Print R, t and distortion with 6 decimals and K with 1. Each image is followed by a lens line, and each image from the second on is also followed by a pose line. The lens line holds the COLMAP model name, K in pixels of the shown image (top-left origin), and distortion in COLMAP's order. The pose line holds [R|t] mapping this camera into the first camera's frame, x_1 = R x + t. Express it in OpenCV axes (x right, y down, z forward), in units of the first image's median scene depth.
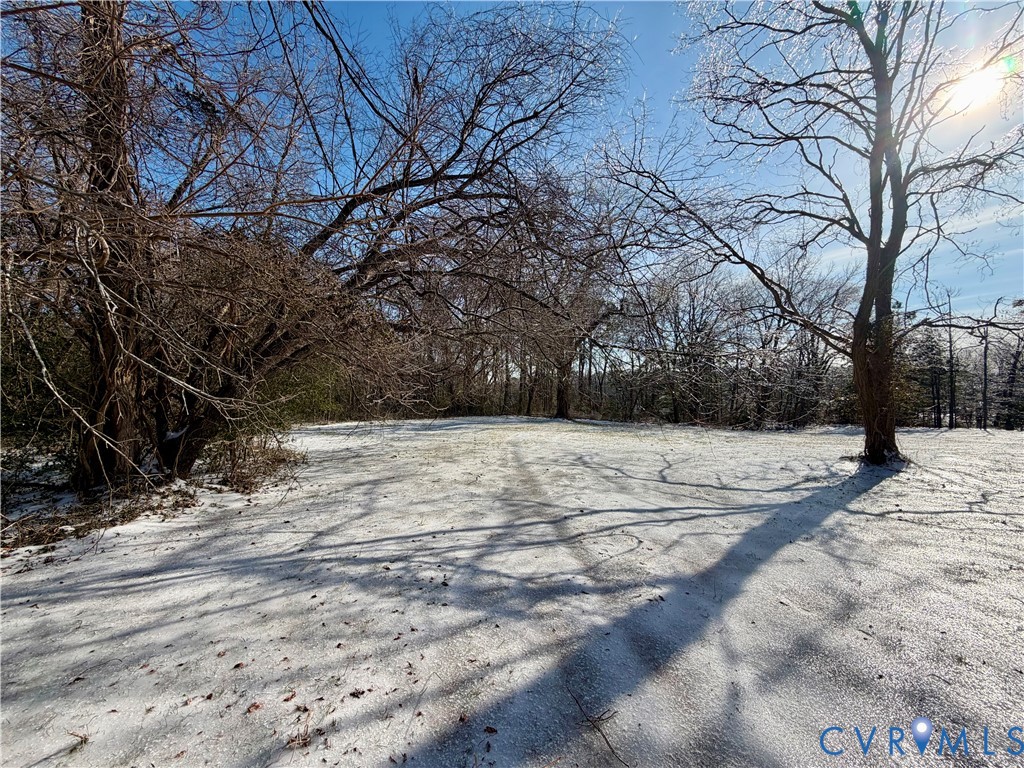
lens RADIAL K [[406.3, 0, 510.6], [0, 406.3, 384.8], [0, 0, 1]] dist [0.001373, -0.000538]
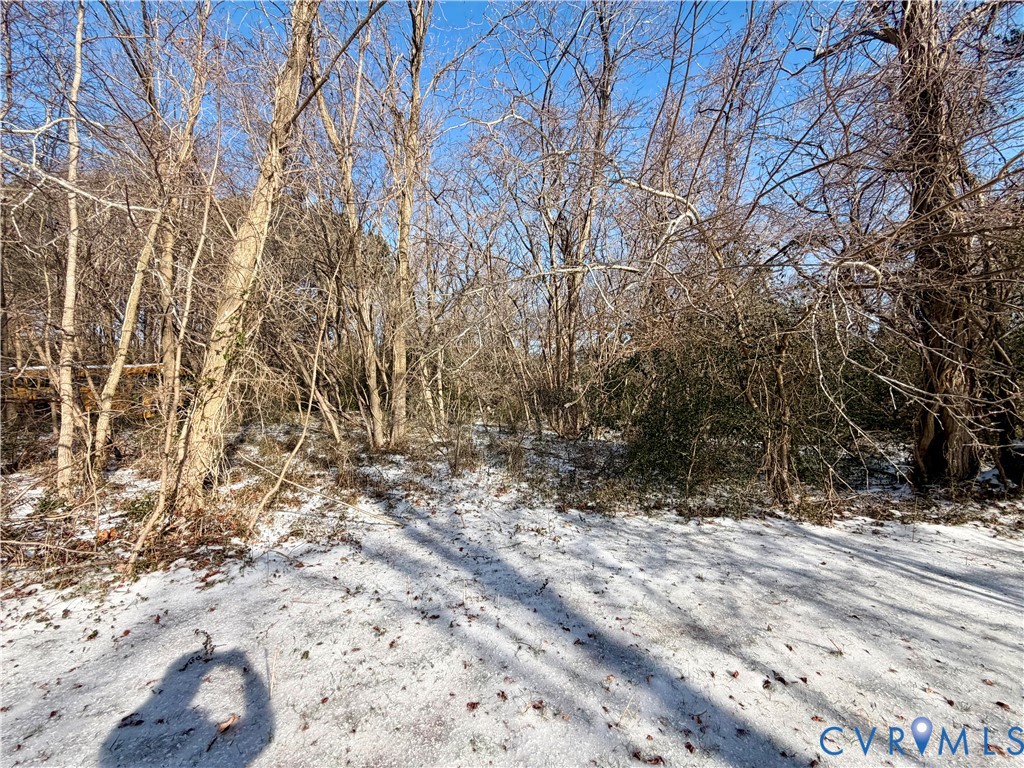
lens RADIAL K [[406.3, 0, 511.1], [0, 406.3, 388.3], [0, 0, 1]] dist [0.001373, -0.000538]
pose [[-0.092068, -0.026298, -0.995405, 0.178168], [0.021887, 0.999356, -0.028427, 0.010706], [0.995512, -0.024404, -0.091434, 0.031507]]
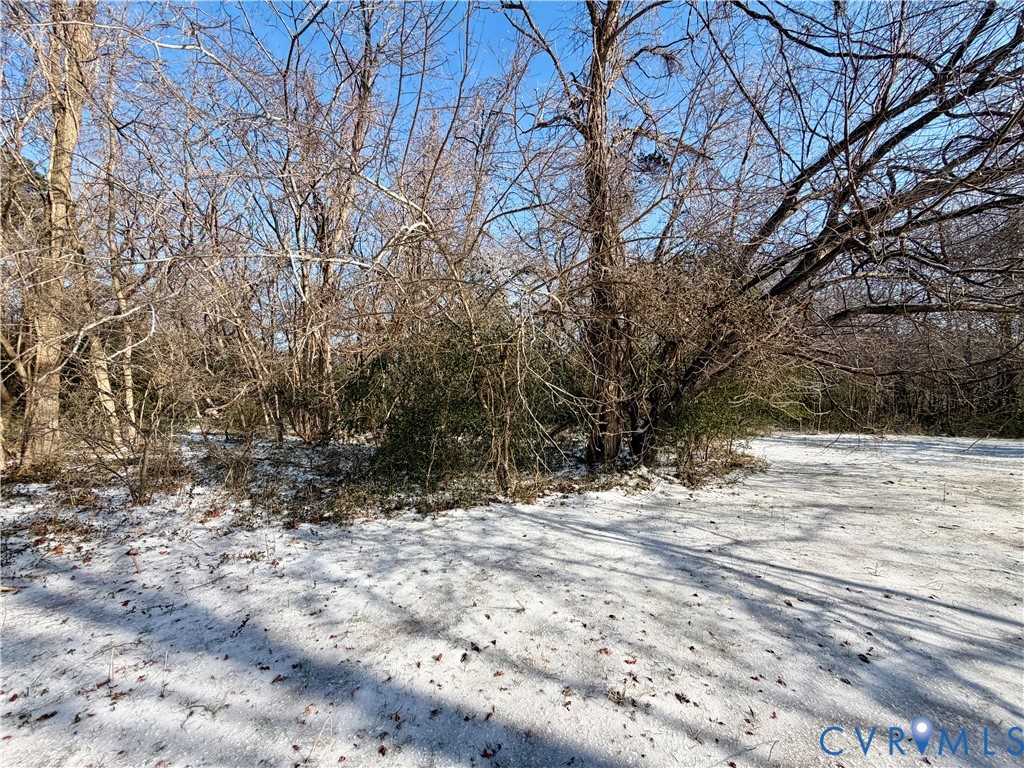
lens RADIAL K [[406.3, 0, 511.2], [0, 406.3, 387.5], [0, 0, 1]] dist [0.001373, -0.000538]
pose [[0.455587, -0.028415, -0.889738, 0.176668], [0.019796, 0.999567, -0.021786, 0.011696], [0.889971, -0.007688, 0.455952, 0.101259]]
